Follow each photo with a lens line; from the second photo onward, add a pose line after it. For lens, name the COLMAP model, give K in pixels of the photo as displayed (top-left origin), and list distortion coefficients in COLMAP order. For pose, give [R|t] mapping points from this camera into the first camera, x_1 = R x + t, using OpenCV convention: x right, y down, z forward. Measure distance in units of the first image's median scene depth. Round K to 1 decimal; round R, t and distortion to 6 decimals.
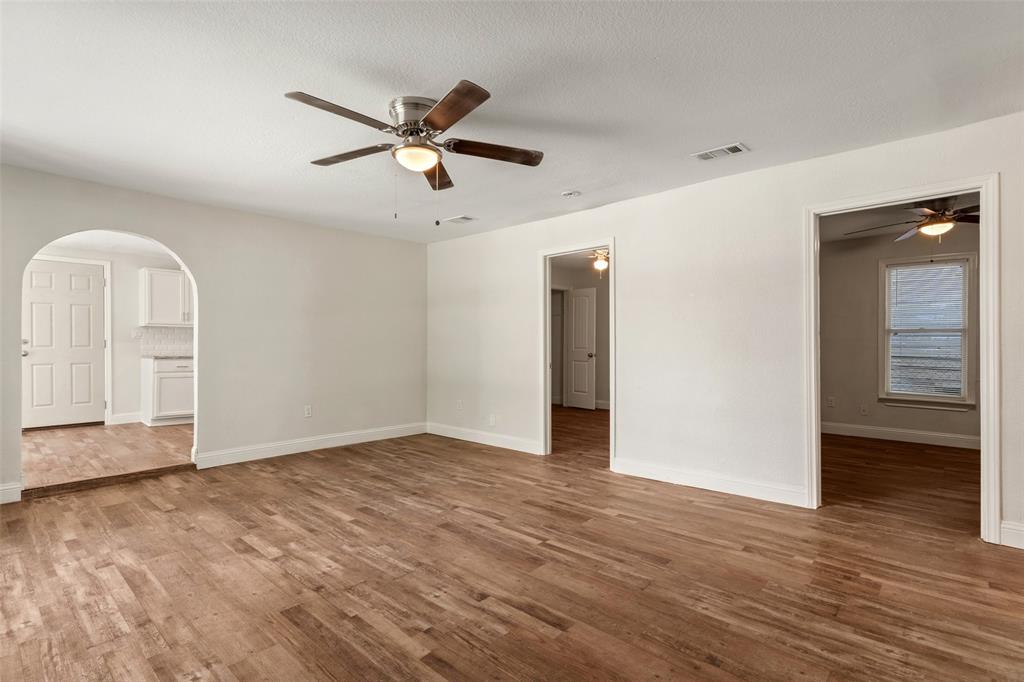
lens RADIAL K [[499.3, 0, 507.4], [0, 499.3, 342.2], [0, 0, 1]] dist [0.000803, -0.003575]
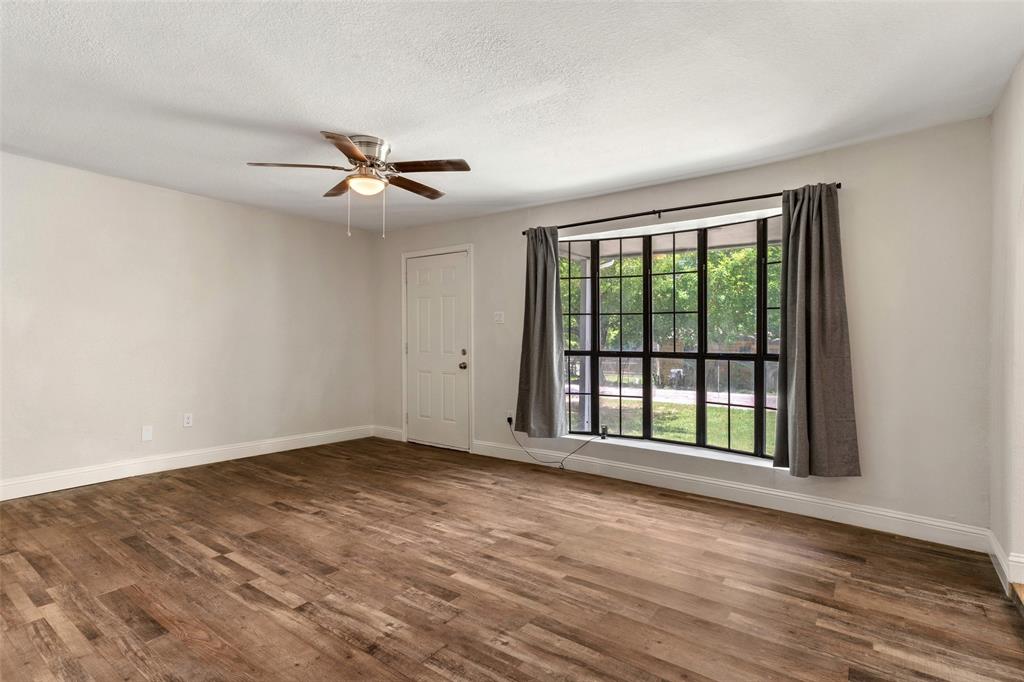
lens RADIAL K [[505.1, 0, 512.0], [0, 505.1, 341.0], [0, 0, 1]] dist [-0.002271, -0.001554]
pose [[-0.993170, -0.011044, -0.116154, -0.347822], [-0.011507, 0.999928, 0.003310, -0.003495], [0.116109, 0.004624, -0.993226, 2.002325]]
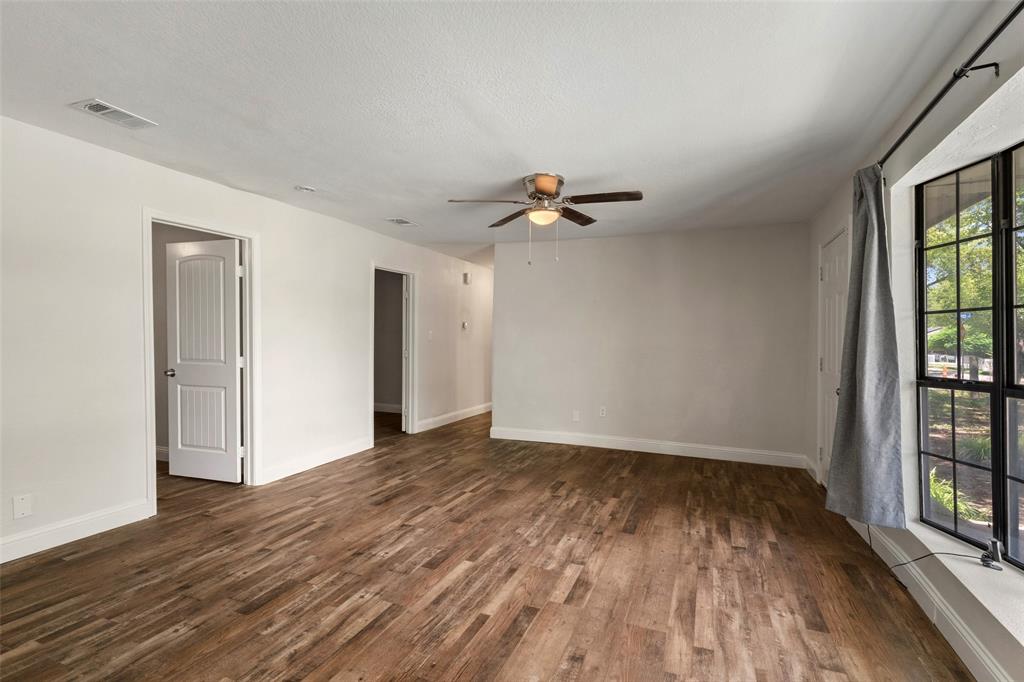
lens RADIAL K [[499.3, 0, 507.4], [0, 499.3, 342.2], [0, 0, 1]] dist [0.000803, -0.003575]
pose [[-0.350789, -0.008428, 0.936417, -1.277874], [-0.010622, 0.999931, 0.005021, -0.026369], [-0.936394, -0.008185, -0.350854, 1.402442]]
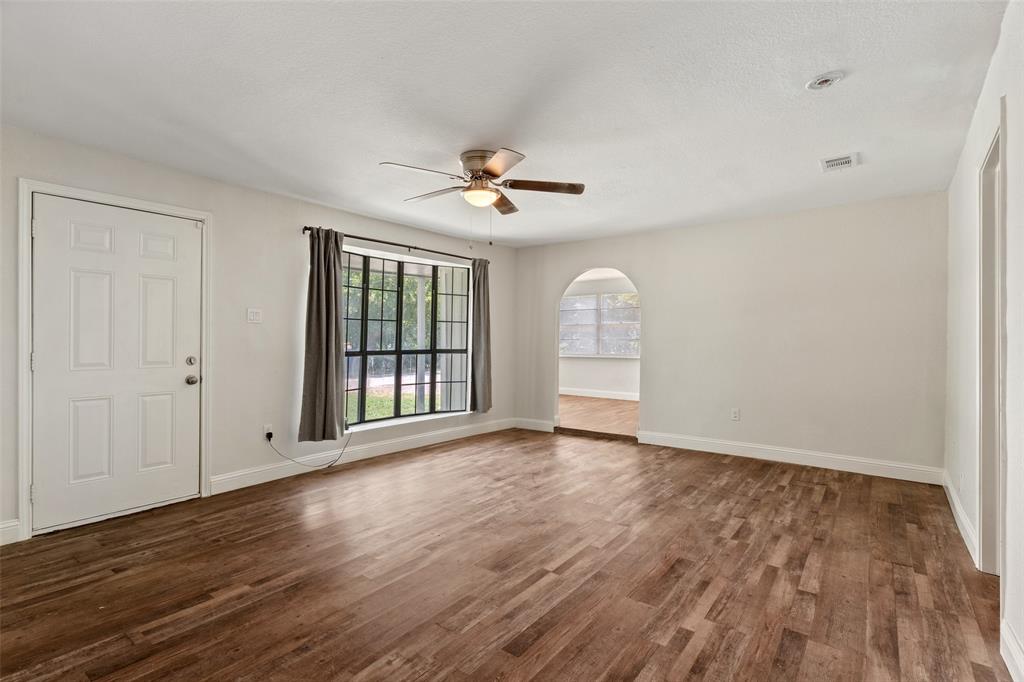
lens RADIAL K [[486.5, 0, 491.4], [0, 486.5, 338.7], [0, 0, 1]] dist [0.001606, 0.000365]
pose [[0.071158, -0.005744, -0.997448, 0.930861], [-0.000326, 0.999983, -0.005782, -0.005082], [0.997465, 0.000737, 0.071155, 0.842552]]
